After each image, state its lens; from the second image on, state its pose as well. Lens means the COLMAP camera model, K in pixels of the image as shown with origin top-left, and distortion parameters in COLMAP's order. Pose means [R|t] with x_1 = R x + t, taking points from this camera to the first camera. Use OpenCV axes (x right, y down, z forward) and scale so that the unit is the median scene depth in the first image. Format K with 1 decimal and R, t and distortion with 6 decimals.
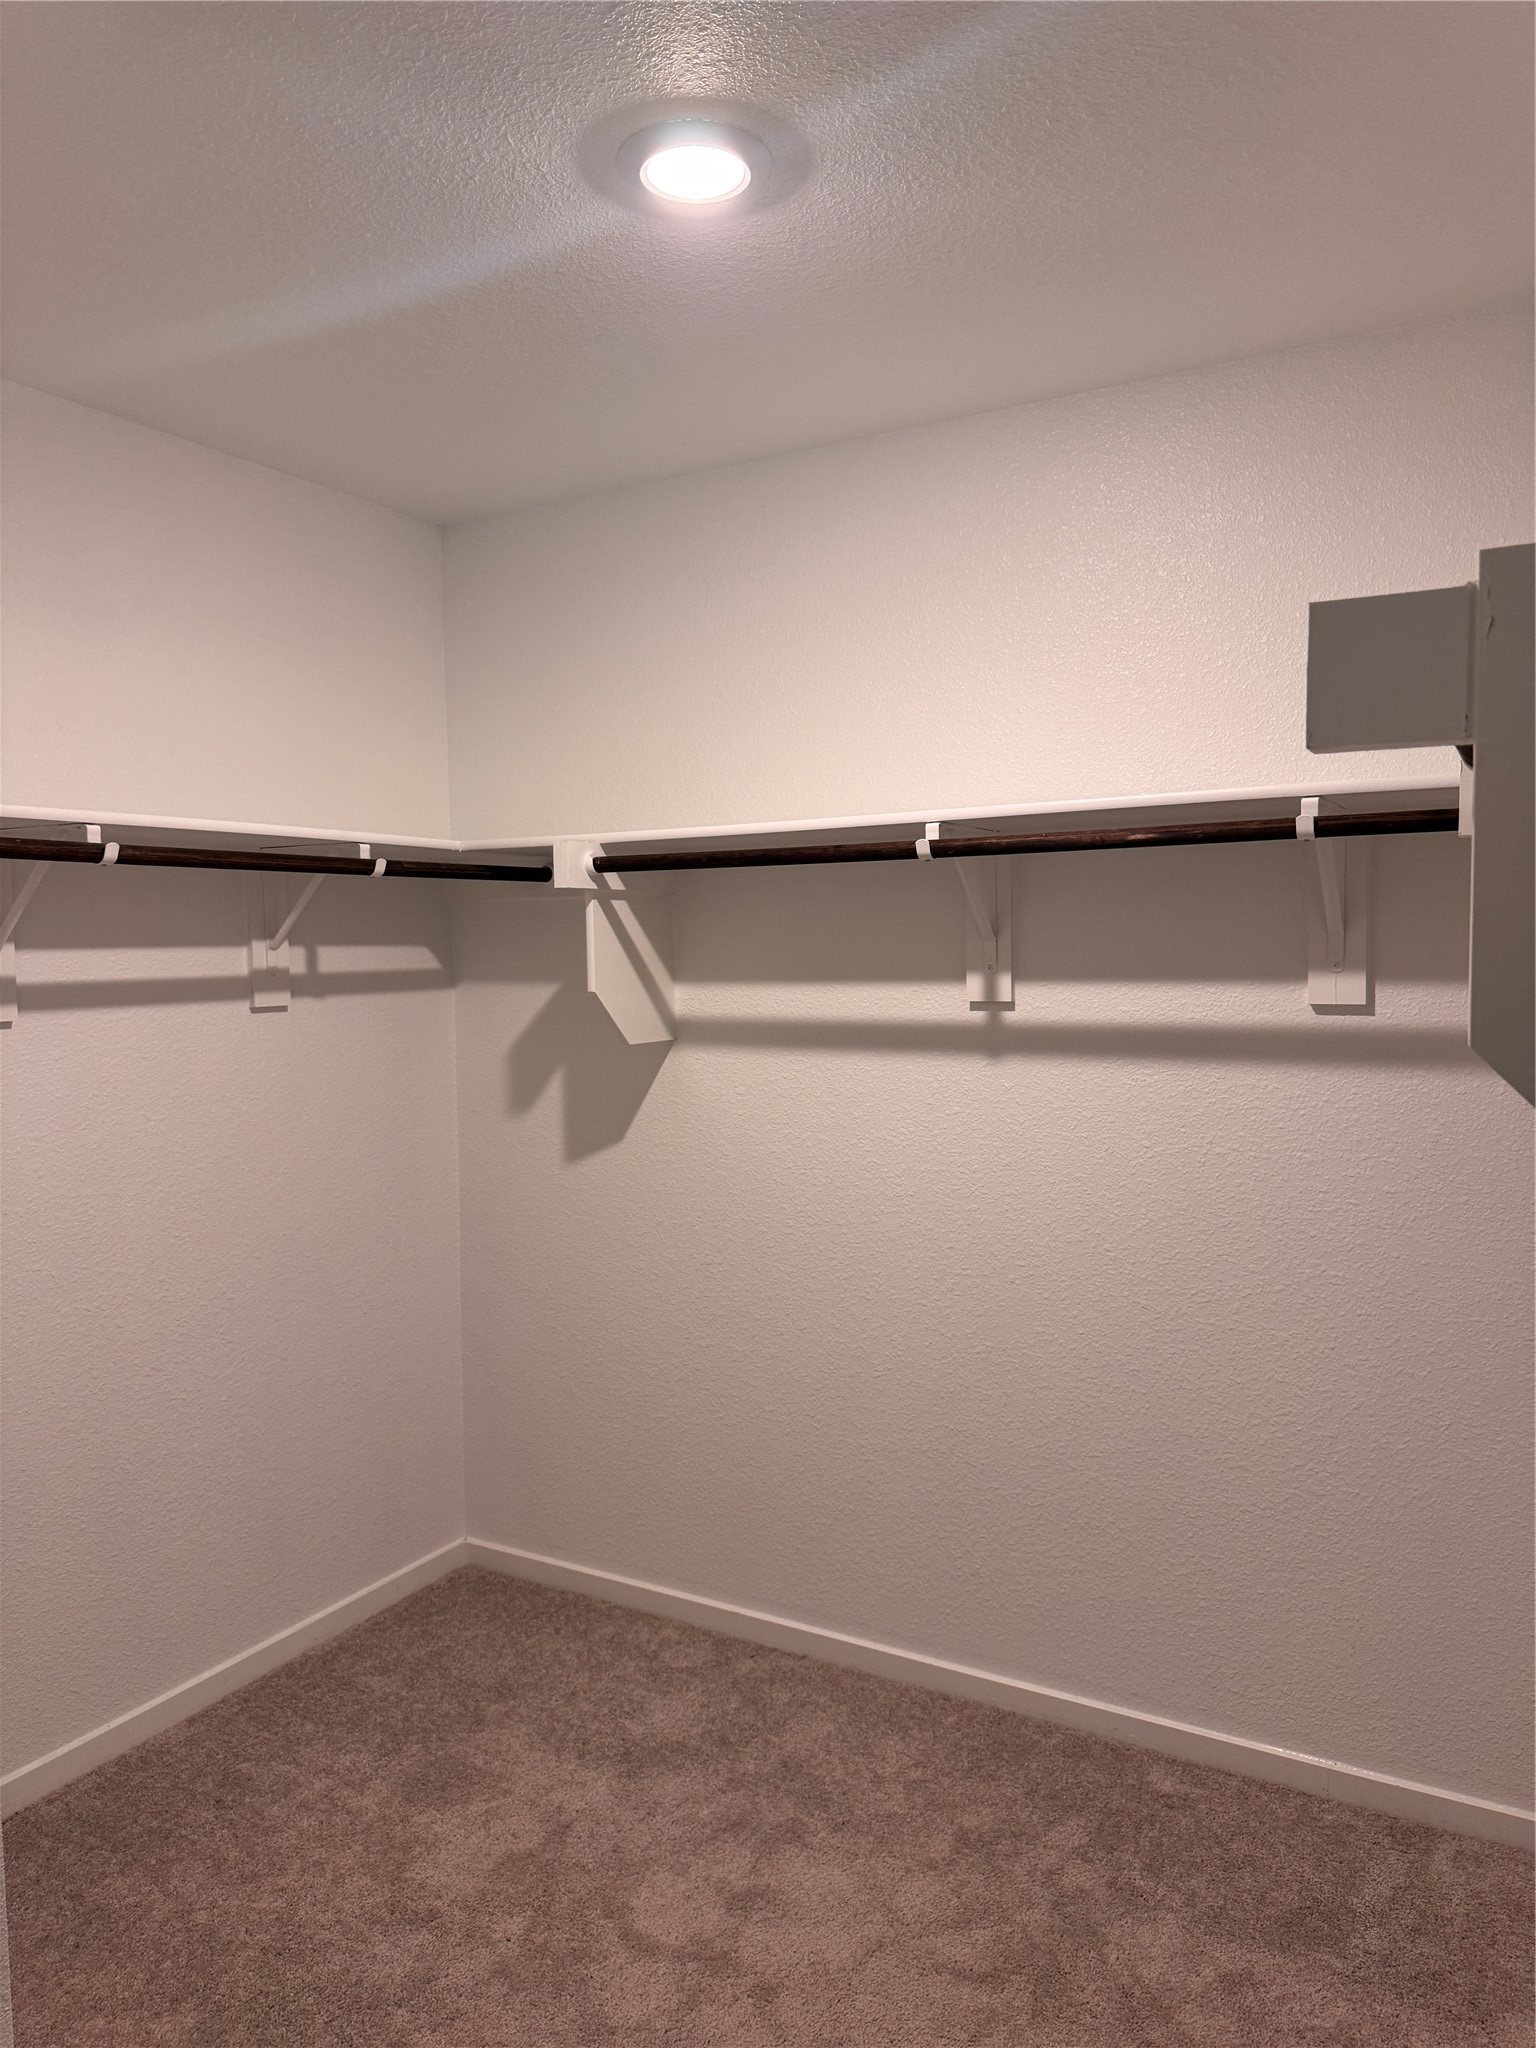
lens RADIAL K [[1462.2, 0, 764.5], [0, 1462.2, 1025.7], [0, 0, 1]] dist [0.020100, -0.042053]
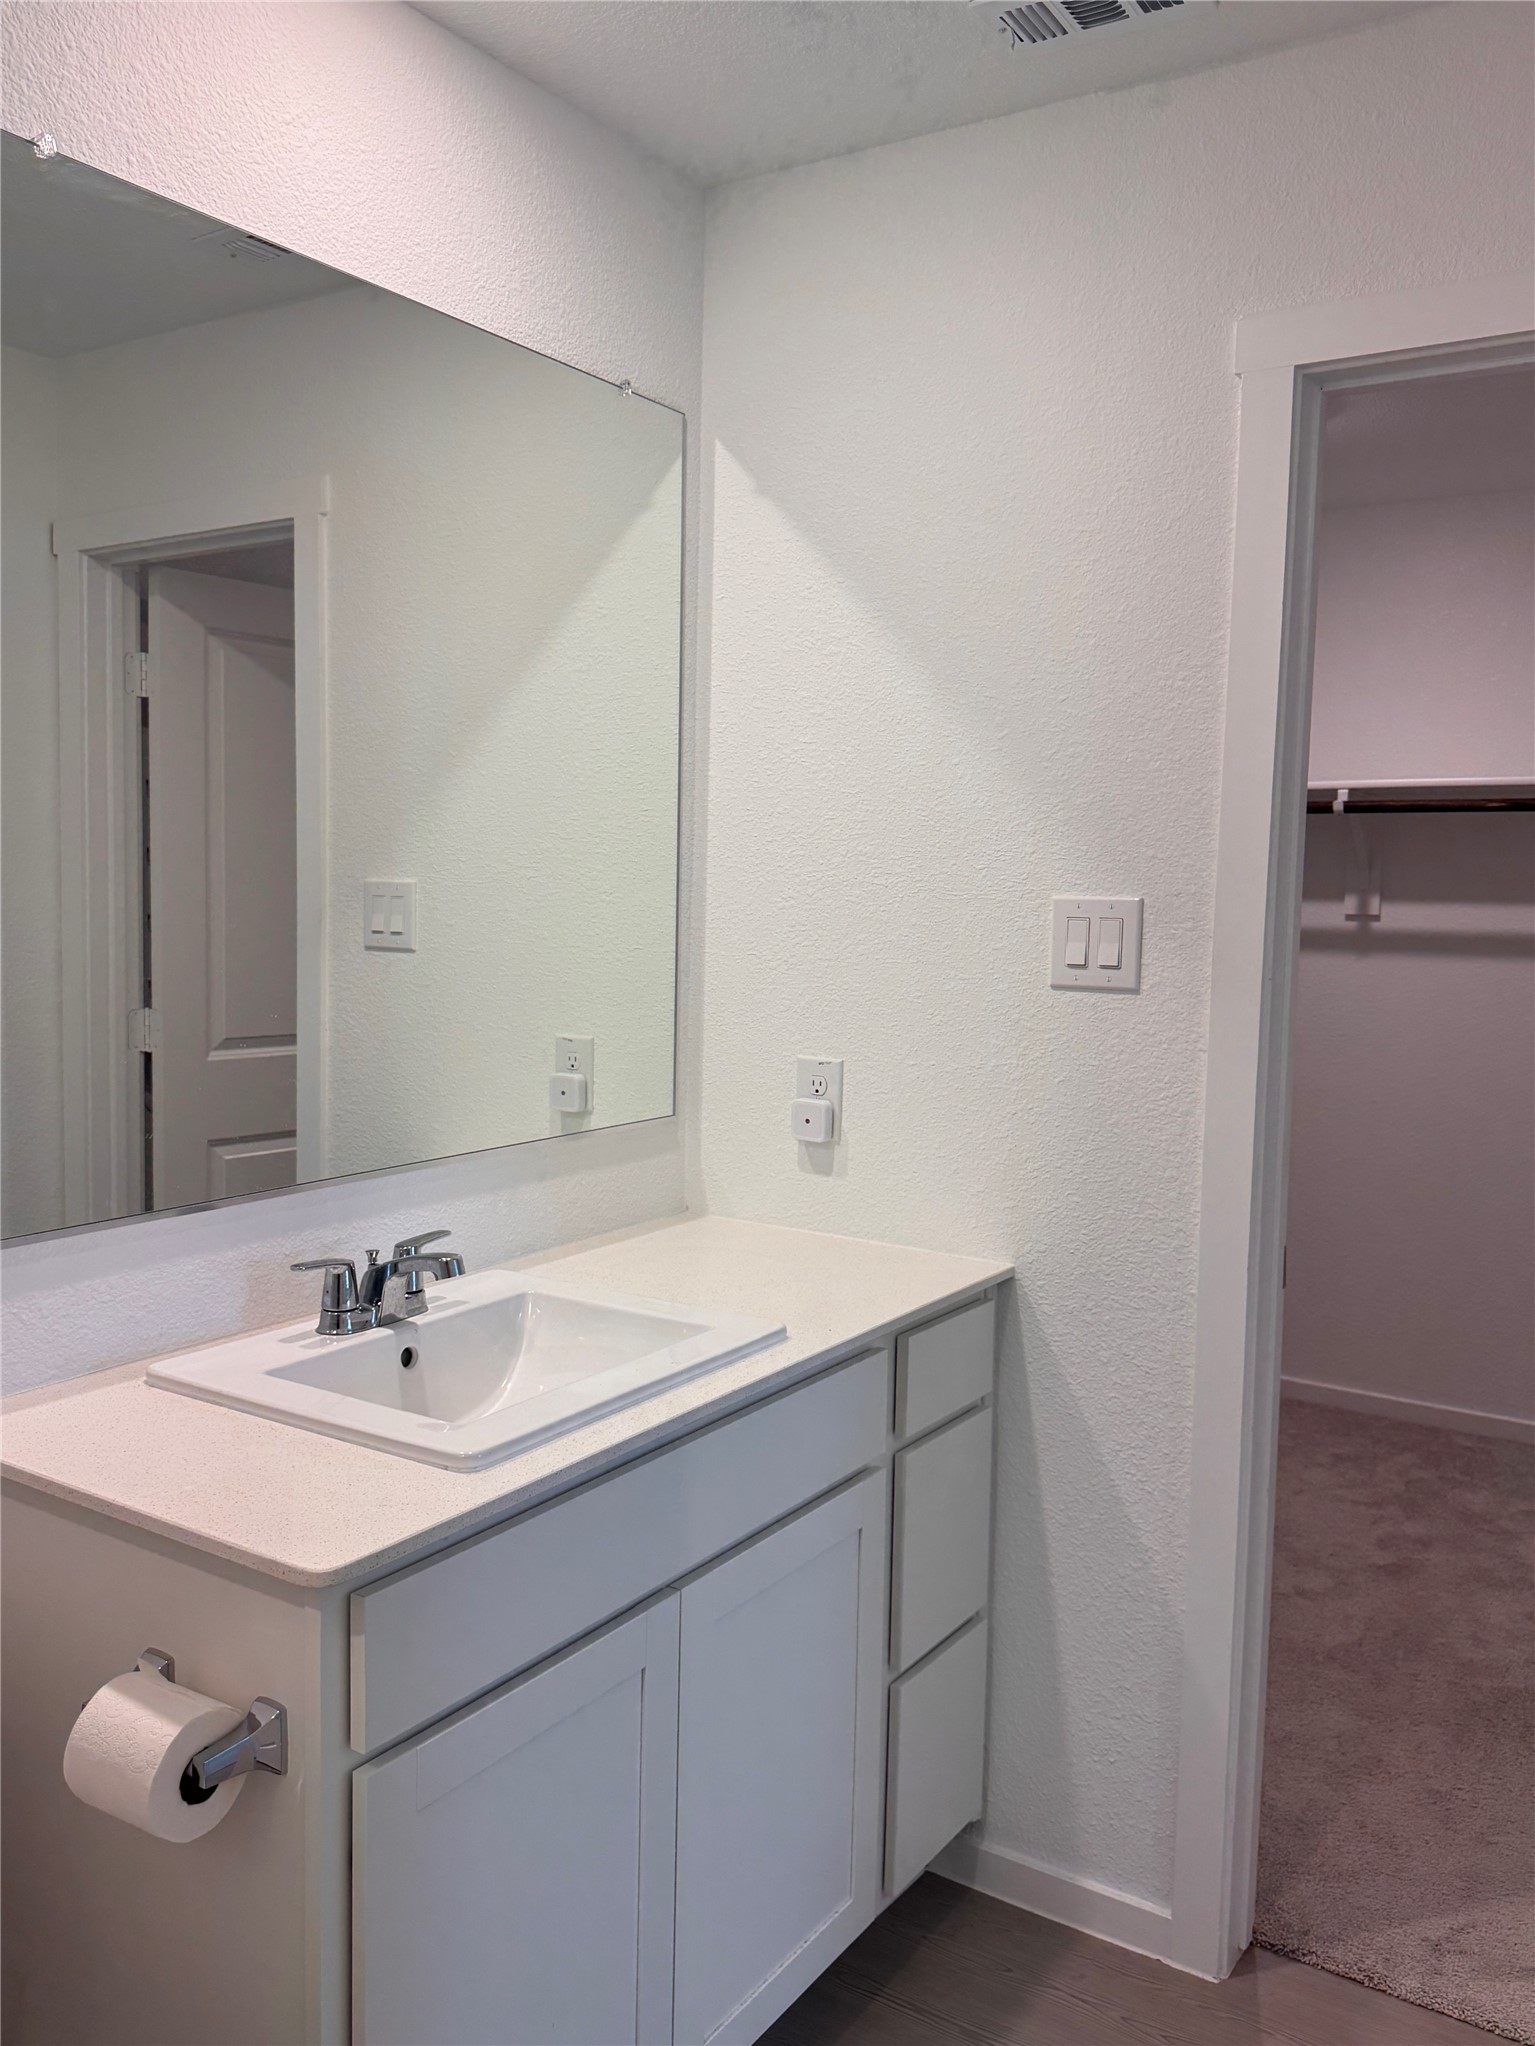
lens RADIAL K [[1609.7, 0, 787.1], [0, 1609.7, 1036.0], [0, 0, 1]] dist [-0.002487, -0.007213]
pose [[0.997782, 0.039834, -0.053337, -0.320377], [-0.038058, 0.998700, 0.033915, 0.070409], [0.054618, -0.031810, 0.998000, -0.608279]]
